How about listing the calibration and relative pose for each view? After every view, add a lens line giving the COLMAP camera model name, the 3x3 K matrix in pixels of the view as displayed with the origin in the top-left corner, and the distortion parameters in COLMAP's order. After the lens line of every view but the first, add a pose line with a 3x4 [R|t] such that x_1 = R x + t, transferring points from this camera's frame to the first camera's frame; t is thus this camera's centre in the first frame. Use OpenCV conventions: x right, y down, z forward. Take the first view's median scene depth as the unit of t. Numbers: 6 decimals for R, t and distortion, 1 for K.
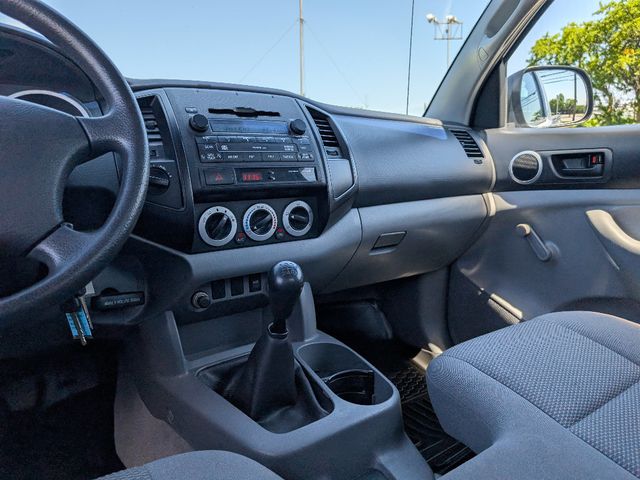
lens RADIAL K [[456.7, 0, 321.4], [0, 456.7, 243.2], [0, 0, 1]] dist [-0.009365, -0.007917]
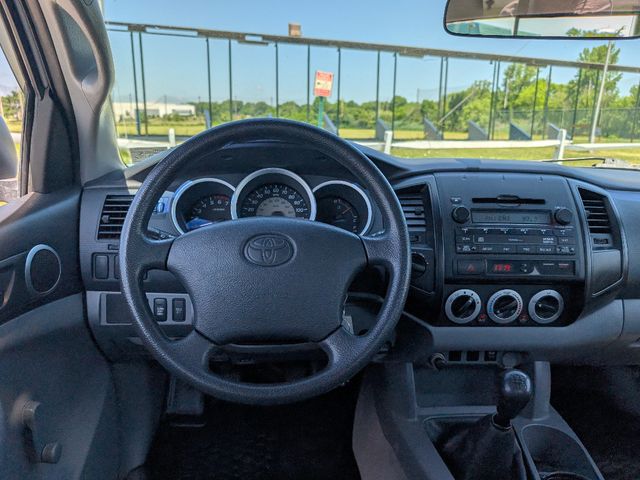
lens RADIAL K [[460.8, 0, 321.1], [0, 460.8, 249.8], [0, 0, 1]] dist [0.001670, -0.001284]
pose [[0.843435, 0.170857, -0.509338, 0.027365], [-0.132632, 0.984956, 0.110772, -0.232387], [0.520601, -0.025875, 0.853408, -0.119370]]
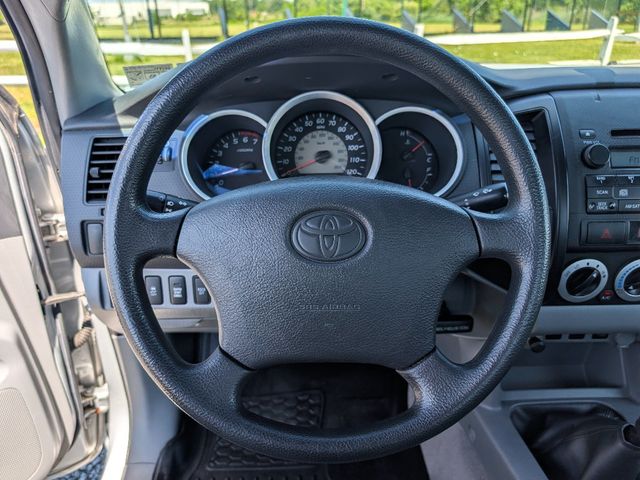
lens RADIAL K [[456.7, 0, 321.4], [0, 456.7, 243.2], [0, 0, 1]] dist [-0.009365, -0.007917]
pose [[0.822672, 0.251134, -0.510042, -0.198370], [-0.103231, 0.948218, 0.300376, -0.275345], [0.559065, -0.194459, 0.805997, 0.093982]]
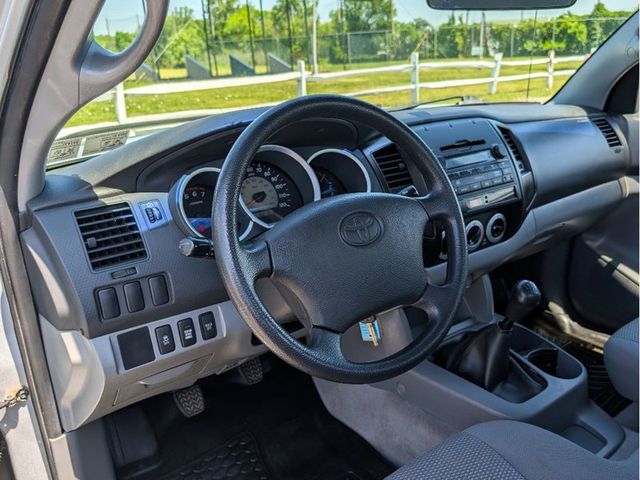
lens RADIAL K [[522.5, 0, 341.8], [0, 522.5, 242.4], [0, 0, 1]] dist [0.007129, -0.056272]
pose [[0.999573, -0.027203, 0.010657, -0.497098], [0.025264, 0.987997, 0.152391, -0.247947], [-0.014674, -0.152056, 0.988263, -0.380977]]
